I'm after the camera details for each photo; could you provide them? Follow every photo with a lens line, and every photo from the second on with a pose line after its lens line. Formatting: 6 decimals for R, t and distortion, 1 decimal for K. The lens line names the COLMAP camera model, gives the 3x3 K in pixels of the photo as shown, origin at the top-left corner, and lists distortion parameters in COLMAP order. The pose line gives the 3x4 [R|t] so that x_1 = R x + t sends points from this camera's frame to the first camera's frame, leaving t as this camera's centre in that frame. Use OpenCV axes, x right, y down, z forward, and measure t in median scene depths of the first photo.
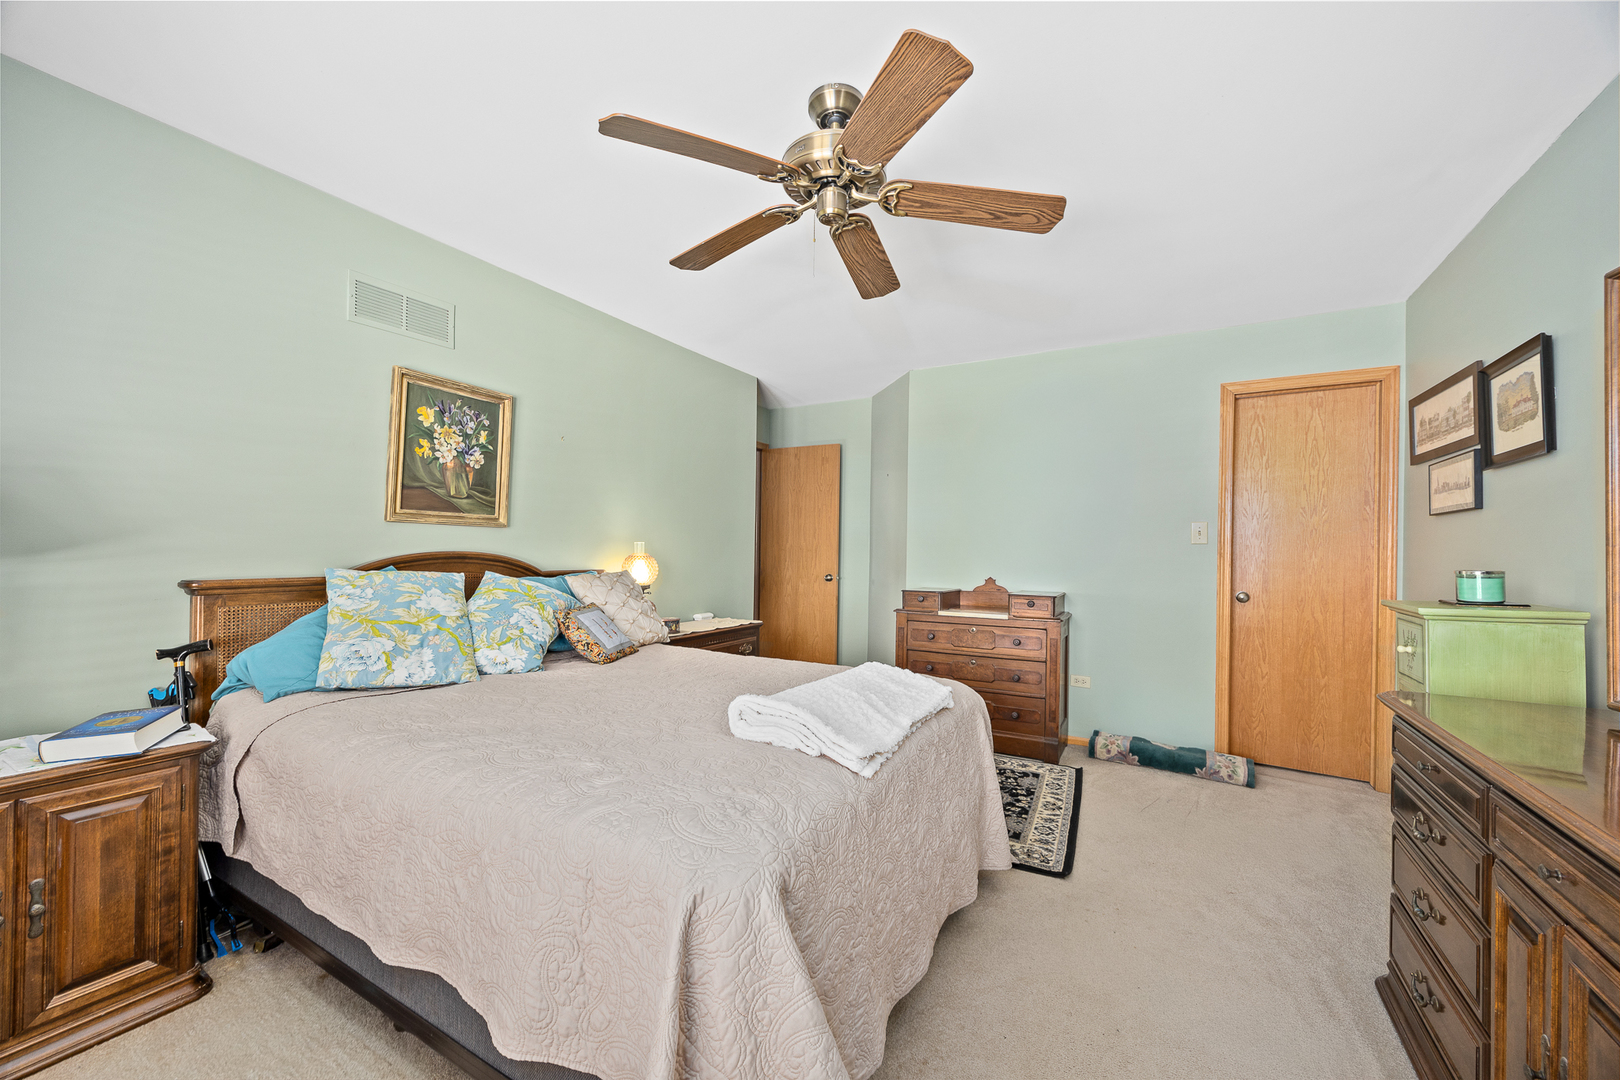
lens RADIAL K [[614.6, 0, 814.3], [0, 614.6, 547.6], [0, 0, 1]] dist [-0.001967, -0.000500]
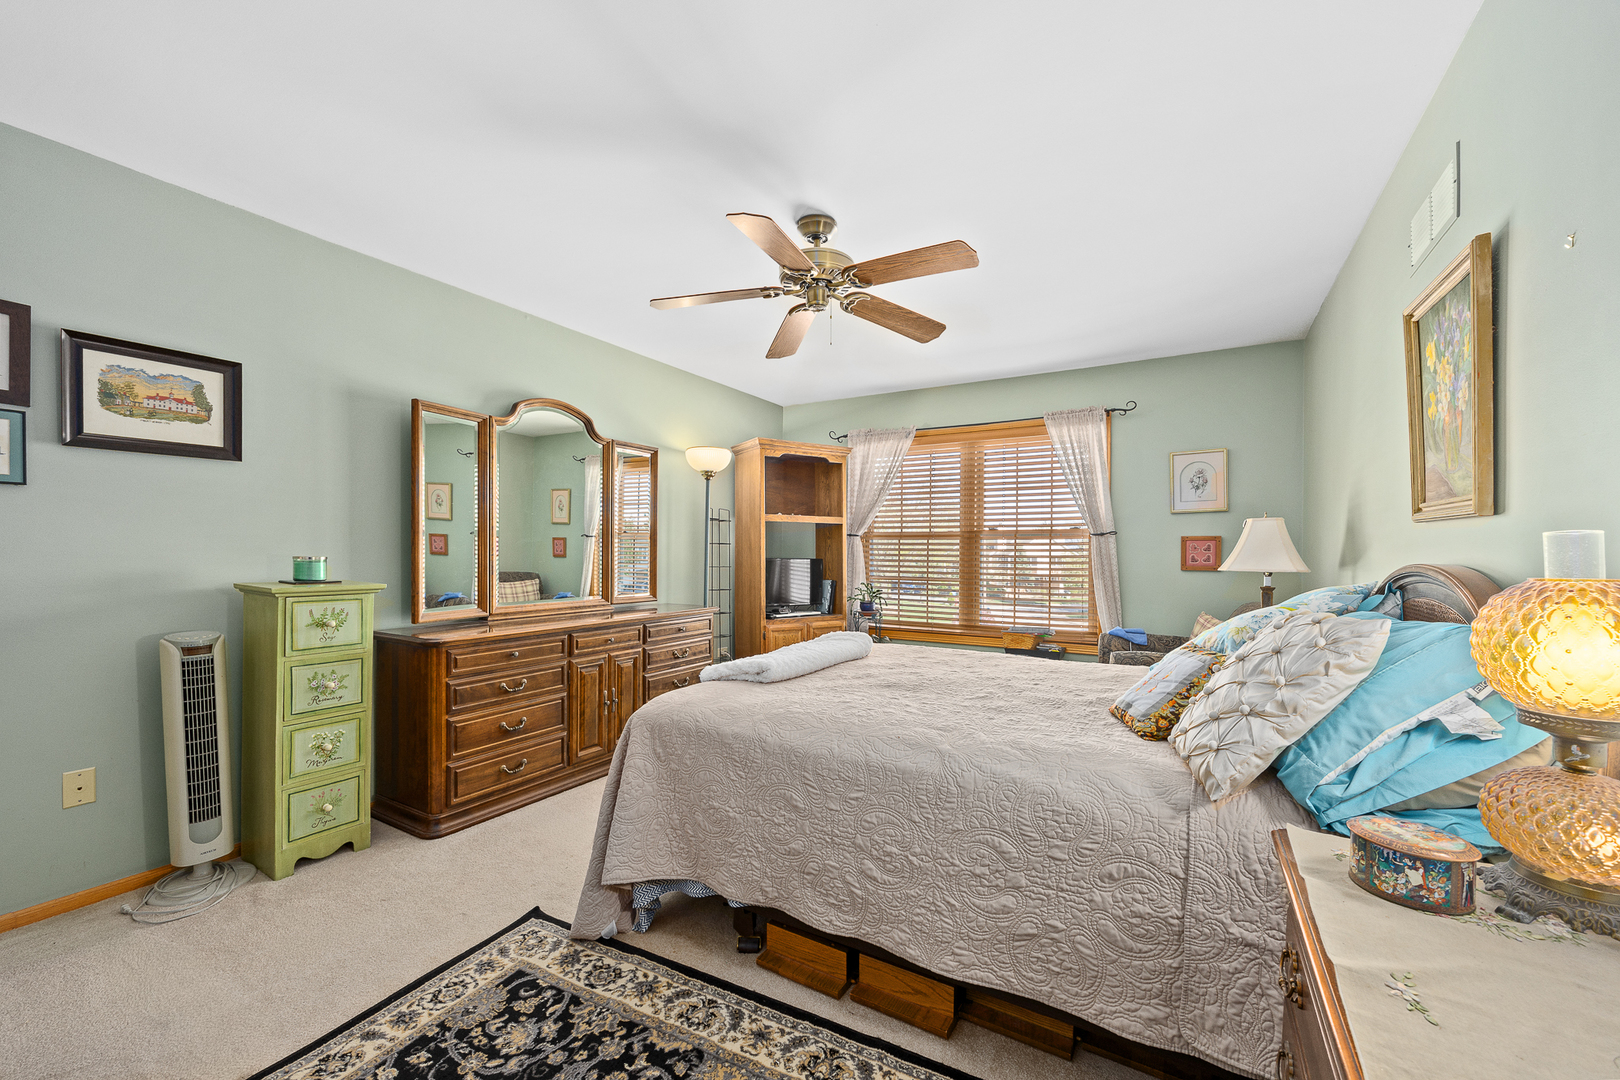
lens RADIAL K [[614.6, 0, 811.9], [0, 614.6, 546.3], [0, 0, 1]] dist [-0.001967, -0.000500]
pose [[-0.999902, -0.010495, 0.009300, 0.011168], [-0.010642, 0.999816, -0.015944, 0.018920], [-0.009131, -0.016042, -0.999830, 1.701995]]
